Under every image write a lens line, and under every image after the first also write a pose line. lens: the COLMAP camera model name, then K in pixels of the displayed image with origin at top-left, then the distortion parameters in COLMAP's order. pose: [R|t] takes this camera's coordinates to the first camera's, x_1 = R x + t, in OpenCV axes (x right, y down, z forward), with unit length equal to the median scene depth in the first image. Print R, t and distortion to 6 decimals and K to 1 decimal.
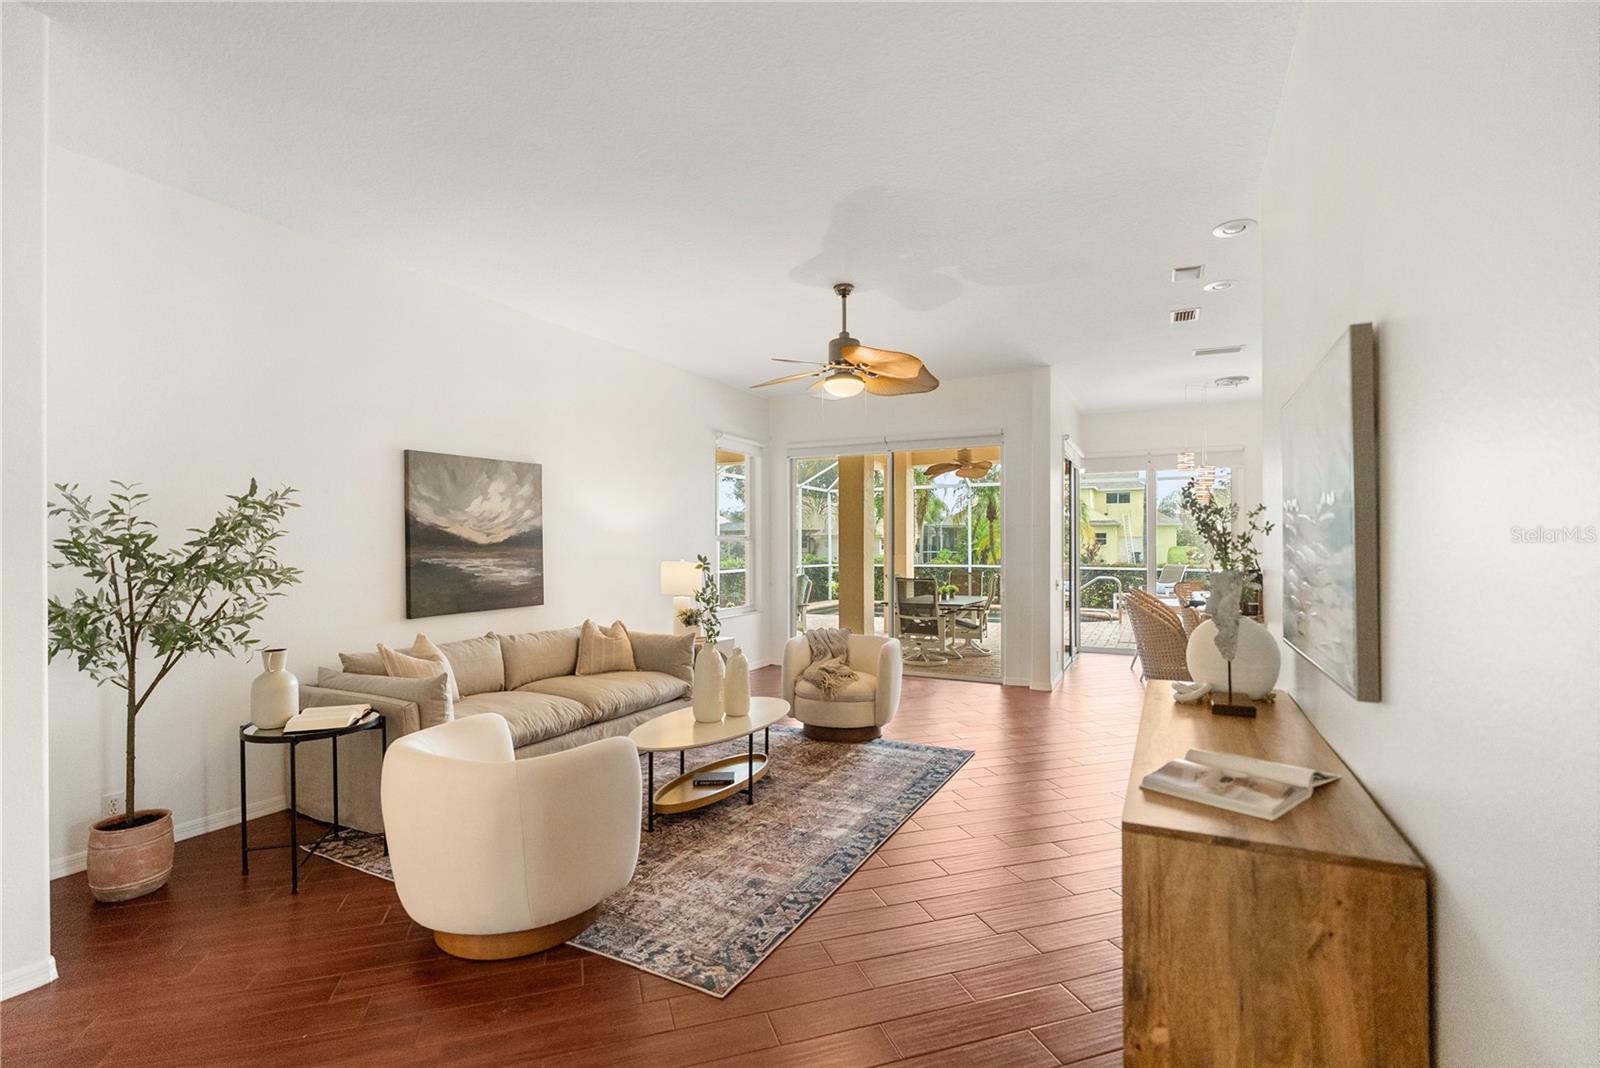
lens RADIAL K [[724.5, 0, 799.9], [0, 724.5, 539.8], [0, 0, 1]] dist [-0.001909, 0.000439]
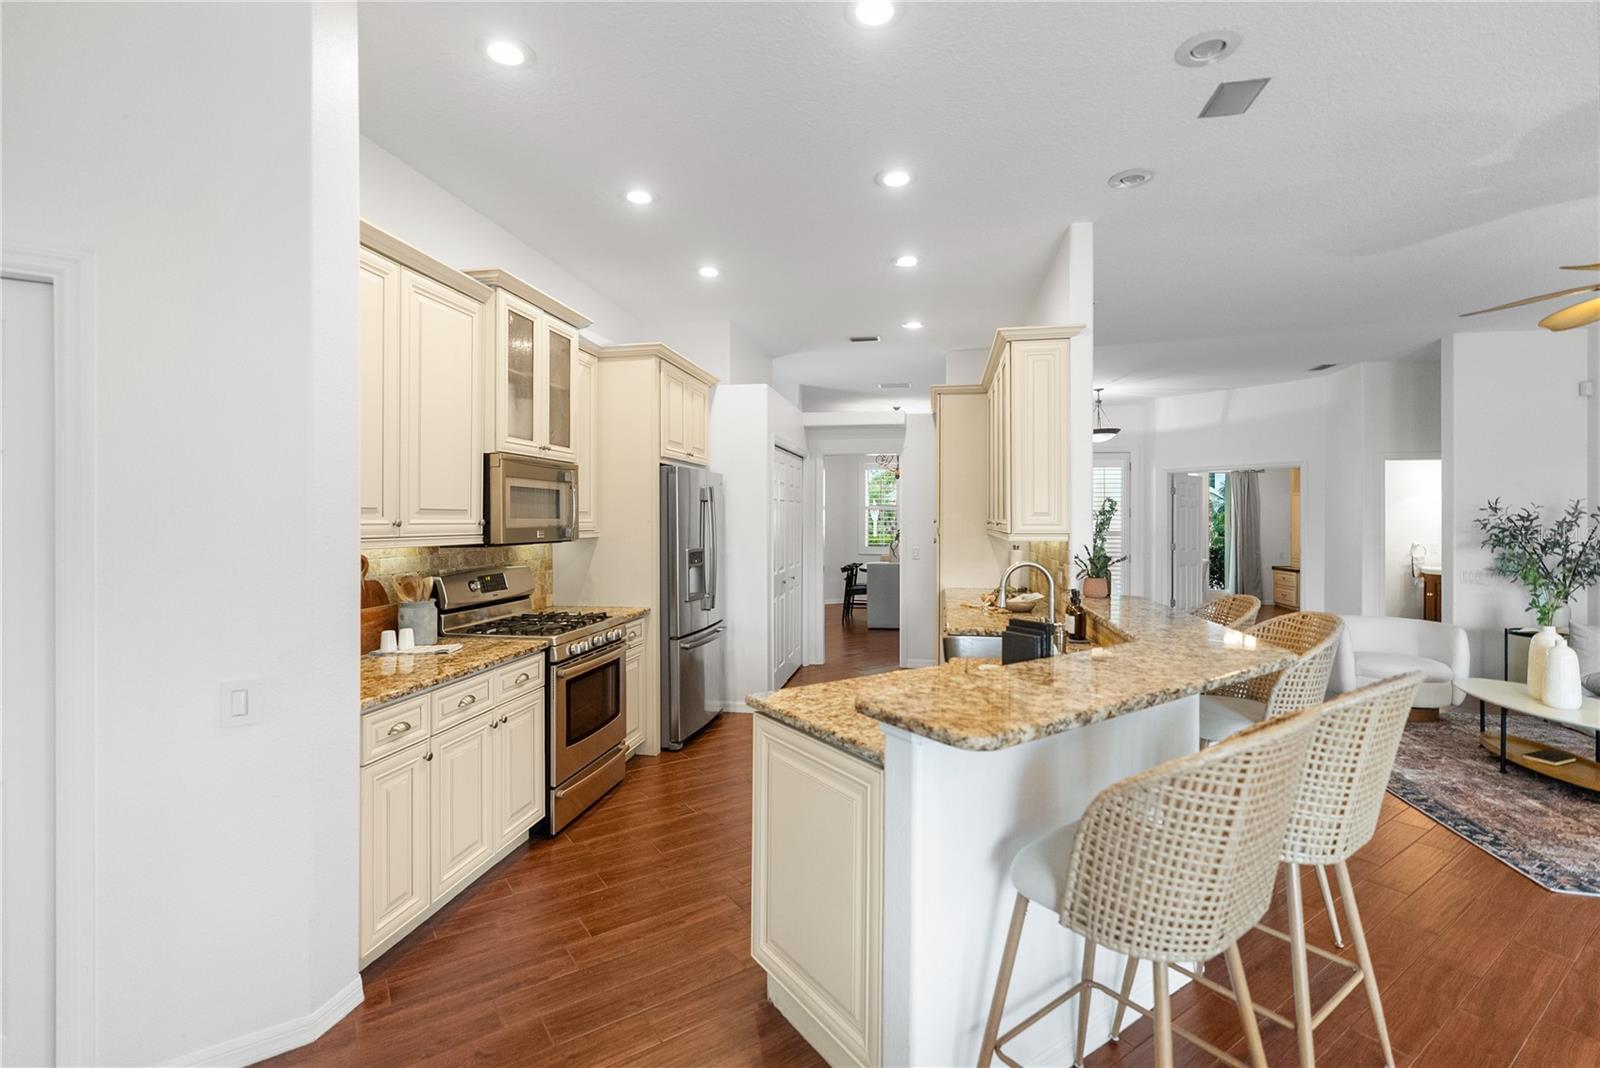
lens RADIAL K [[730.8, 0, 807.1], [0, 730.8, 521.2], [0, 0, 1]] dist [0.000548, 0.000289]
pose [[-0.956613, -0.001323, -0.291359, 1.001431], [-0.000305, 0.999994, -0.003541, -0.005310], [0.291362, -0.003299, -0.956607, 1.403490]]
